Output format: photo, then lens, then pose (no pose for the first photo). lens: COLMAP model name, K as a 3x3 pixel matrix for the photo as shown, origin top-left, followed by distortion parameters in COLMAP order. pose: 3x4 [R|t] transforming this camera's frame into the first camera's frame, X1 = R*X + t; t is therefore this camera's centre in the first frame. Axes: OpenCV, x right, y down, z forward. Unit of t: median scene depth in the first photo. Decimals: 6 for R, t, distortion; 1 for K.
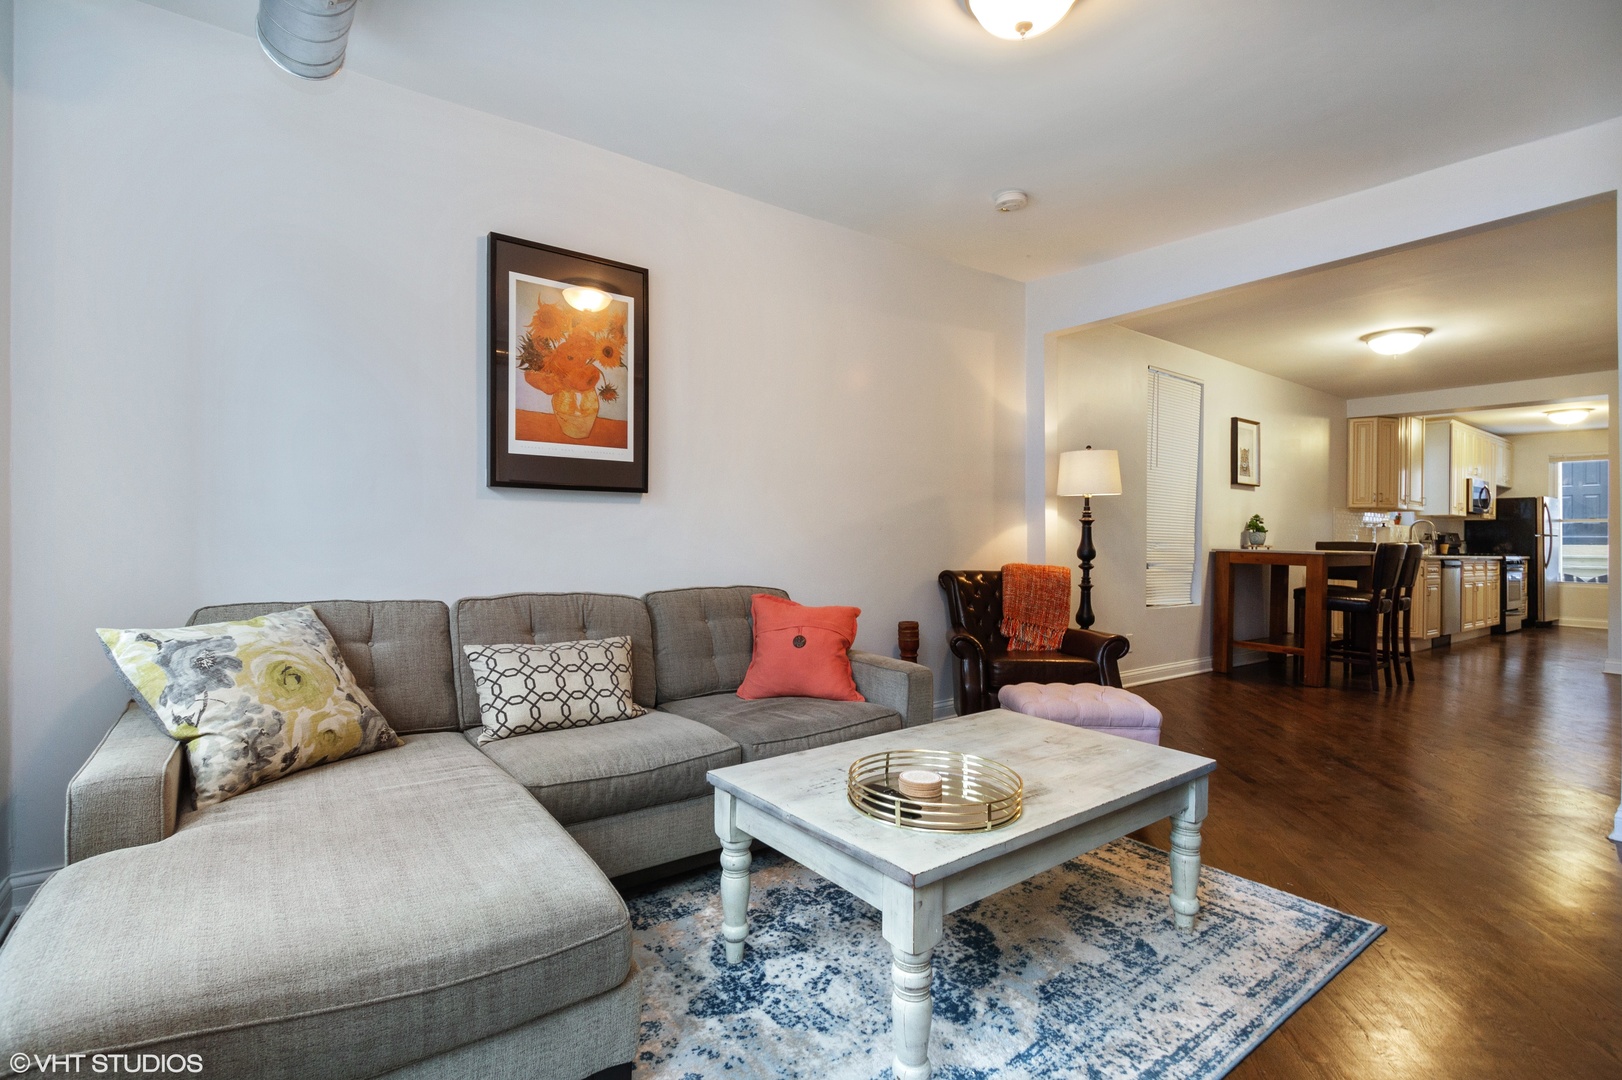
lens RADIAL K [[764.0, 0, 785.4], [0, 764.0, 531.2], [0, 0, 1]] dist [0.001311, -0.000328]
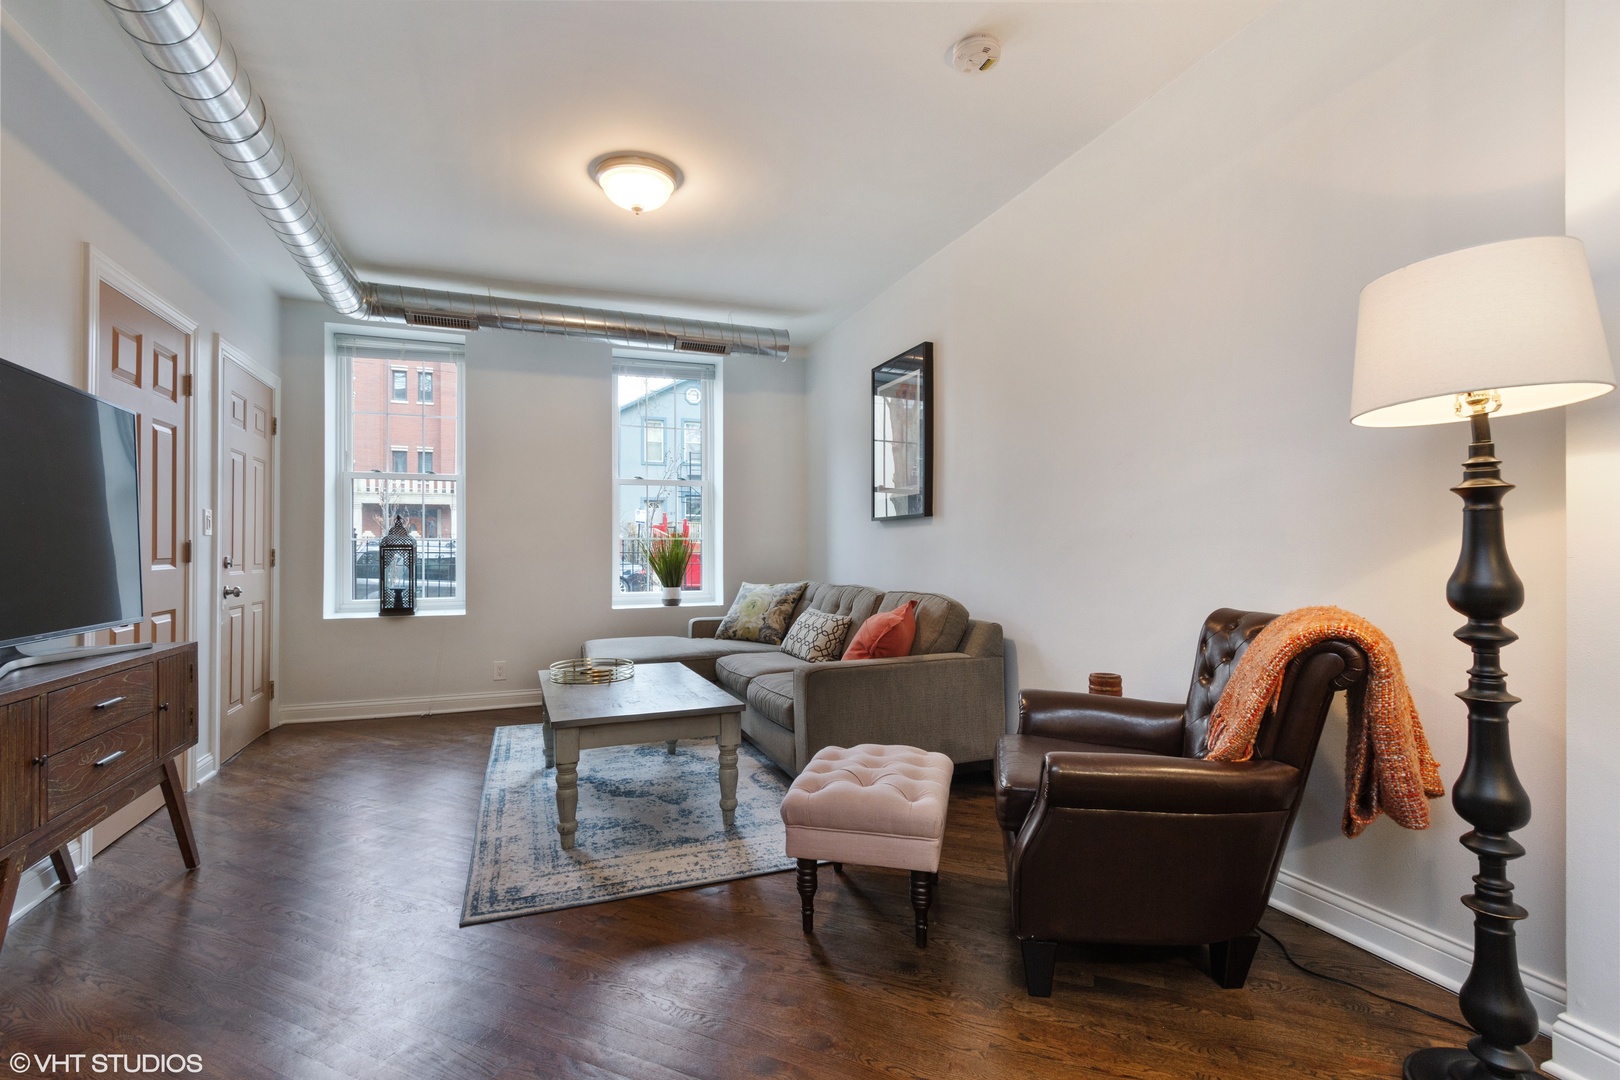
lens RADIAL K [[763.1, 0, 784.4], [0, 763.1, 531.2], [0, 0, 1]] dist [0.001311, -0.000328]
pose [[-0.304445, -0.032412, -0.951978, 0.603155], [0.004088, 0.999367, -0.035333, 0.010370], [0.952521, -0.014648, -0.304120, 0.635326]]
